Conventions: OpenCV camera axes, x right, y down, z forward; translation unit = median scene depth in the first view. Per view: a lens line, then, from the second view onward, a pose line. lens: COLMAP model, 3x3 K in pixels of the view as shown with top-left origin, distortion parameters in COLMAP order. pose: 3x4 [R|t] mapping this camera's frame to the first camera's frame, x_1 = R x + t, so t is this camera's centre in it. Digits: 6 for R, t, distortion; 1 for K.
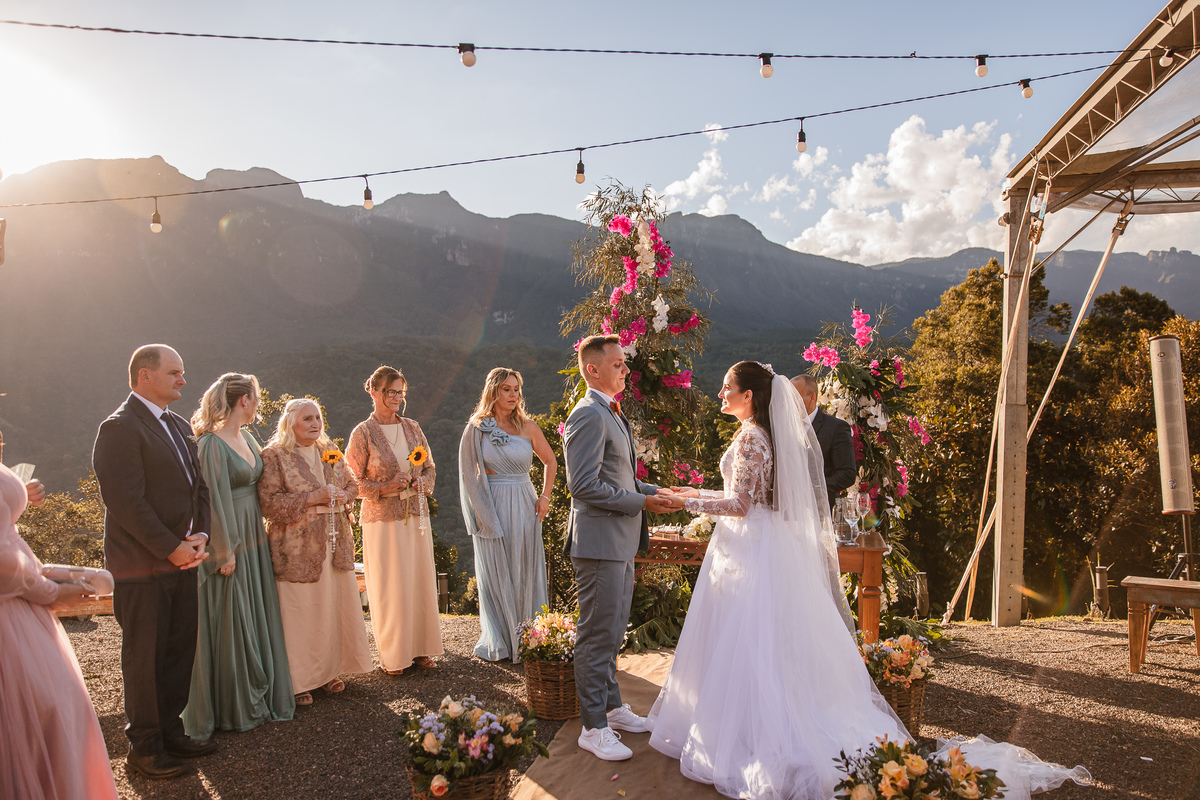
lens RADIAL K [[820.2, 0, 602.0], [0, 820.2, 368.8], [0, 0, 1]] dist [-0.104651, 0.084715]
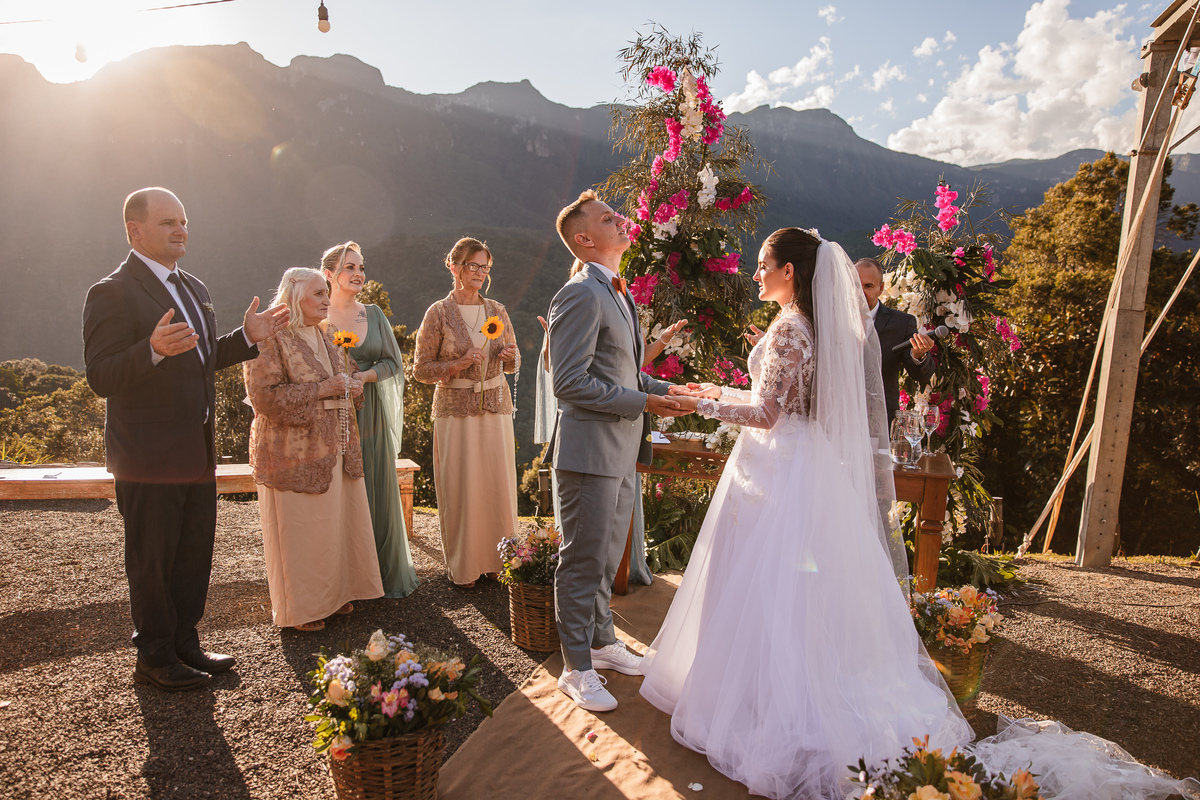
lens RADIAL K [[820.2, 0, 602.0], [0, 820.2, 368.8], [0, 0, 1]] dist [-0.104651, 0.084715]
pose [[0.994895, 0.041960, -0.091778, 0.052897], [-0.030127, 0.991482, 0.126712, 0.019054], [0.096313, -0.123300, 0.987685, 0.137234]]
